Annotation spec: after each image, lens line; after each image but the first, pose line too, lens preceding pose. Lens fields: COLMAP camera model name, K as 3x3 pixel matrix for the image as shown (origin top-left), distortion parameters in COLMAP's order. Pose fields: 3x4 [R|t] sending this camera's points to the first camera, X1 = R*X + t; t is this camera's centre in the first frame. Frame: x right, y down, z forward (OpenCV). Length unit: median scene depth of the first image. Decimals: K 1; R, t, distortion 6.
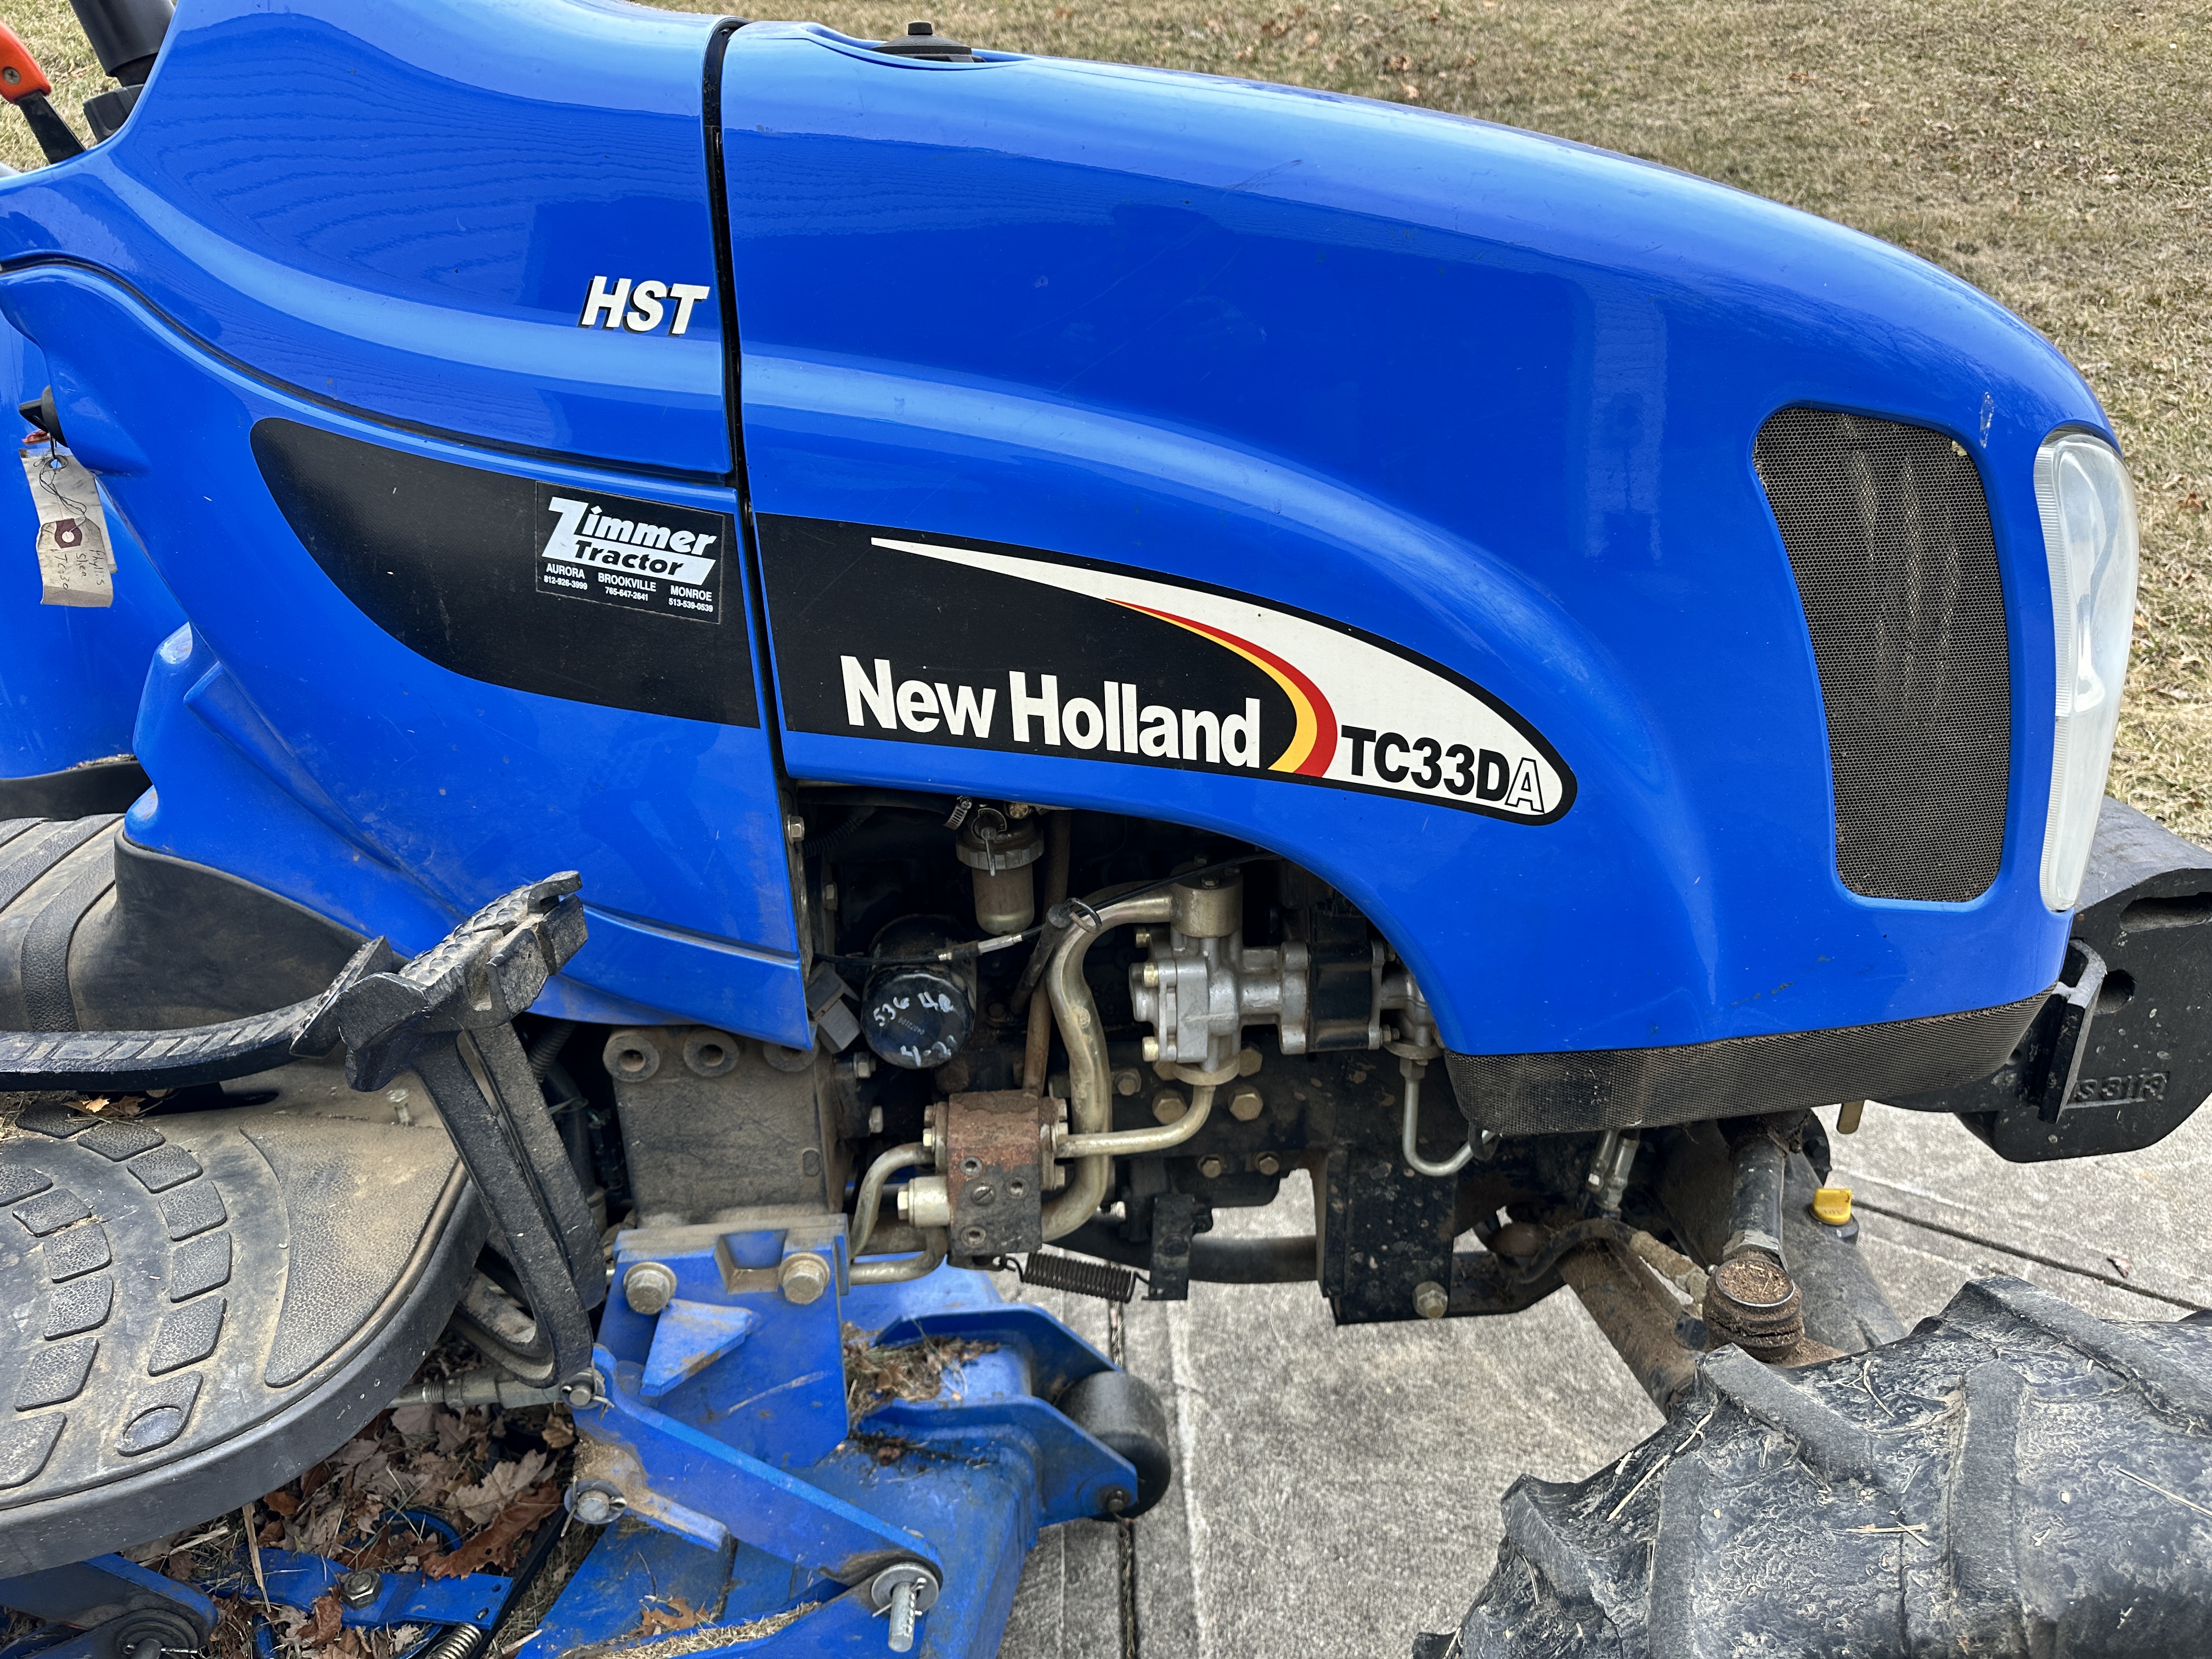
lens RADIAL K [[1574.9, 0, 1123.8], [0, 1574.9, 847.4], [0, 0, 1]] dist [0.024766, -0.040123]
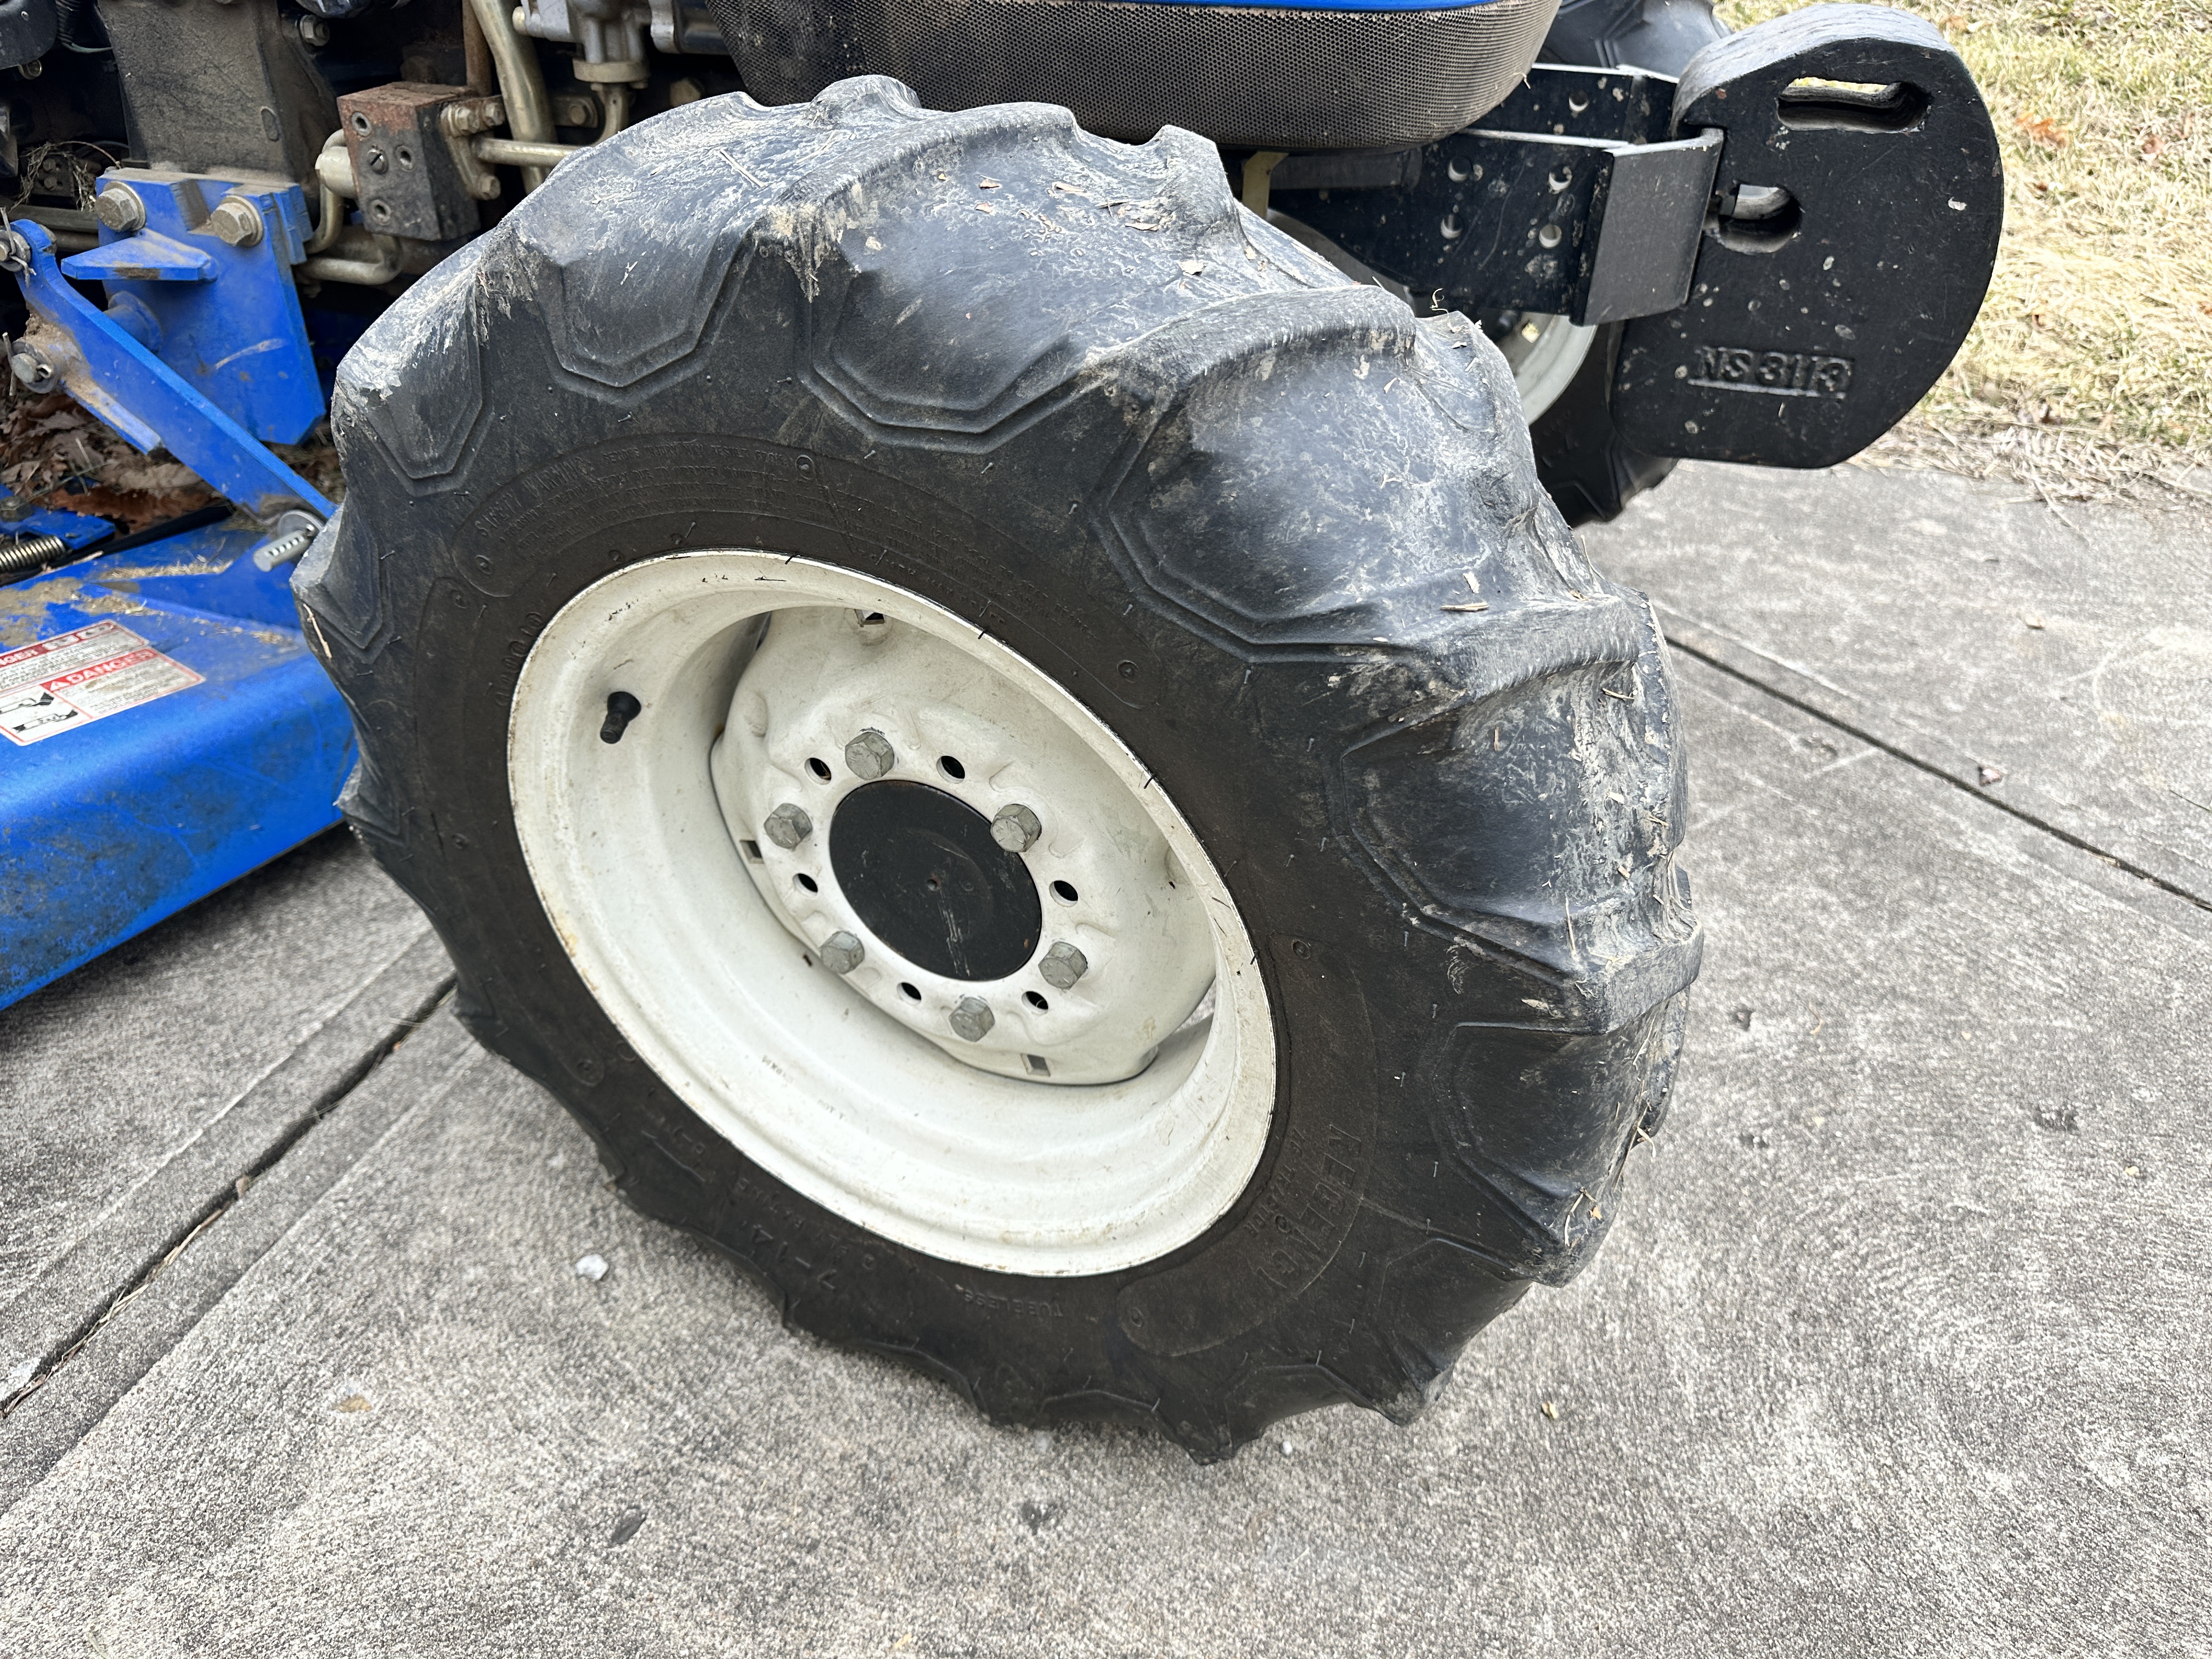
lens RADIAL K [[1574.9, 0, 1104.4], [0, 1574.9, 865.4], [0, 0, 1]] dist [0.024766, -0.040123]
pose [[0.932464, 0.236541, -0.273055, 0.785763], [-0.175385, 0.957193, 0.230266, 0.360984], [0.315834, -0.166825, 0.934033, 0.120426]]
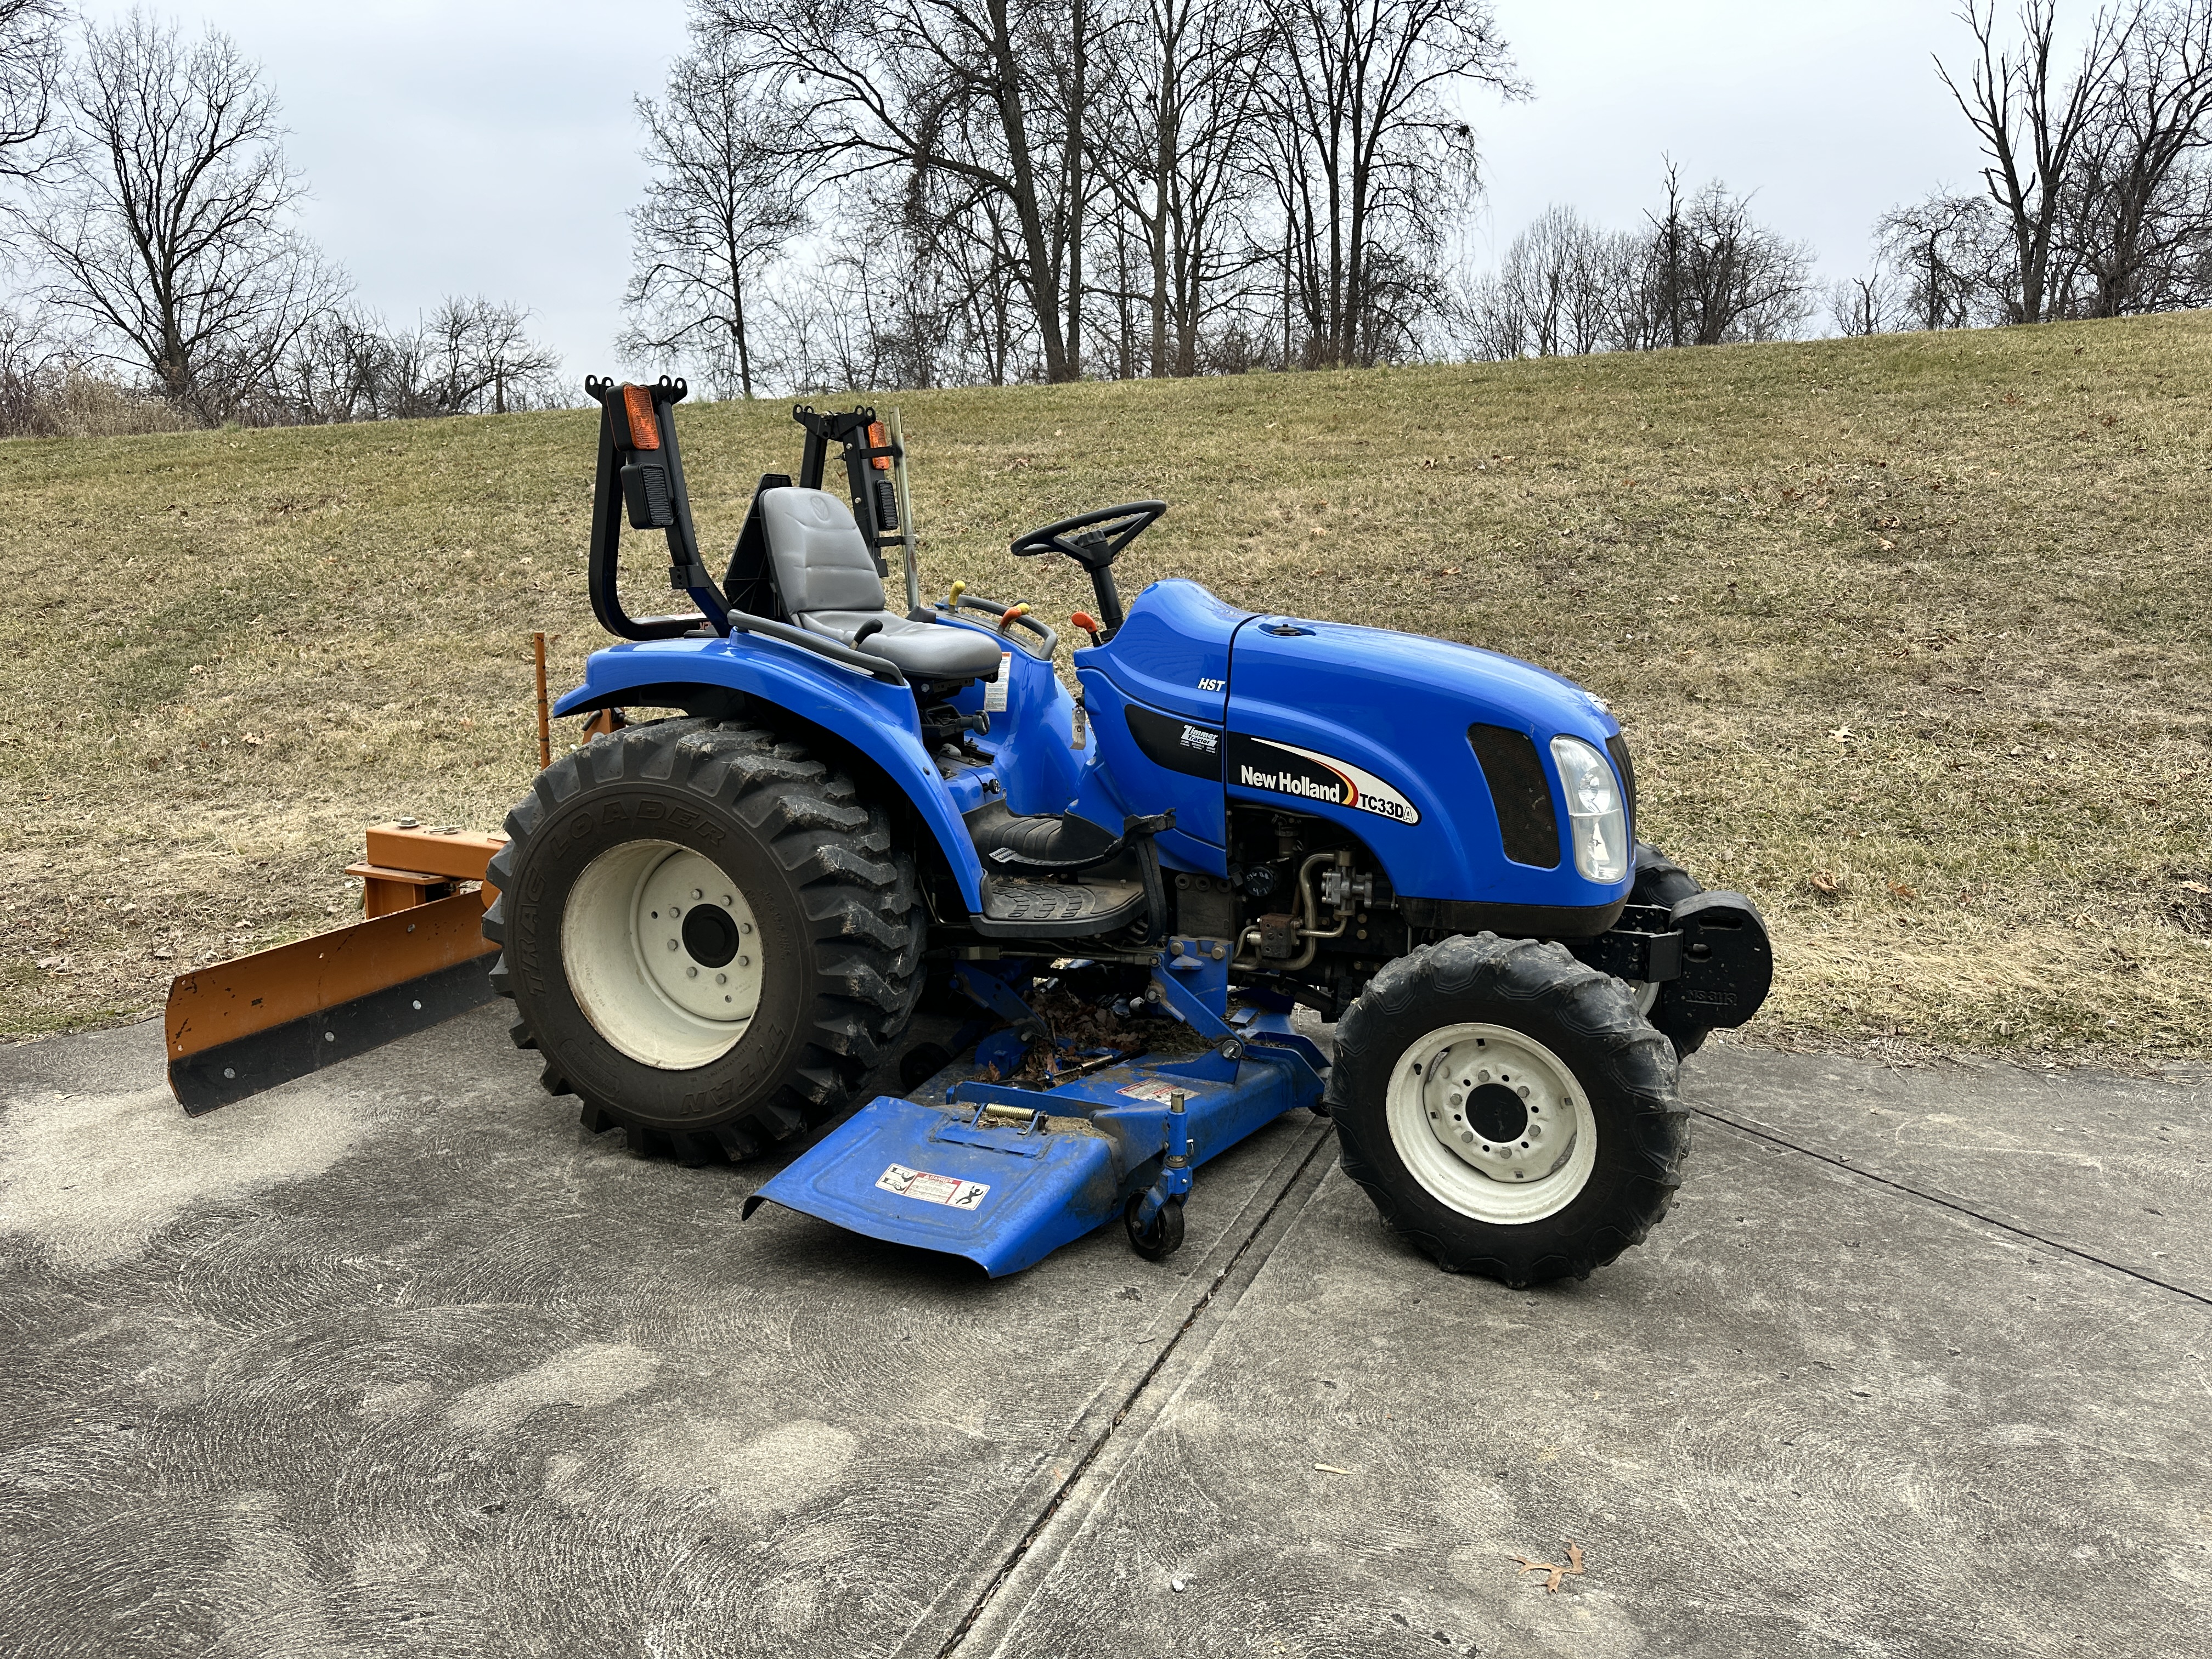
lens RADIAL K [[1574.9, 0, 1094.9], [0, 1574.9, 831.1], [0, 0, 1]] dist [0.024766, -0.040123]
pose [[0.906023, 0.091235, -0.413277, 1.010970], [-0.182239, 0.965426, -0.186393, 0.749051], [0.381983, 0.244191, 0.891325, -2.370719]]
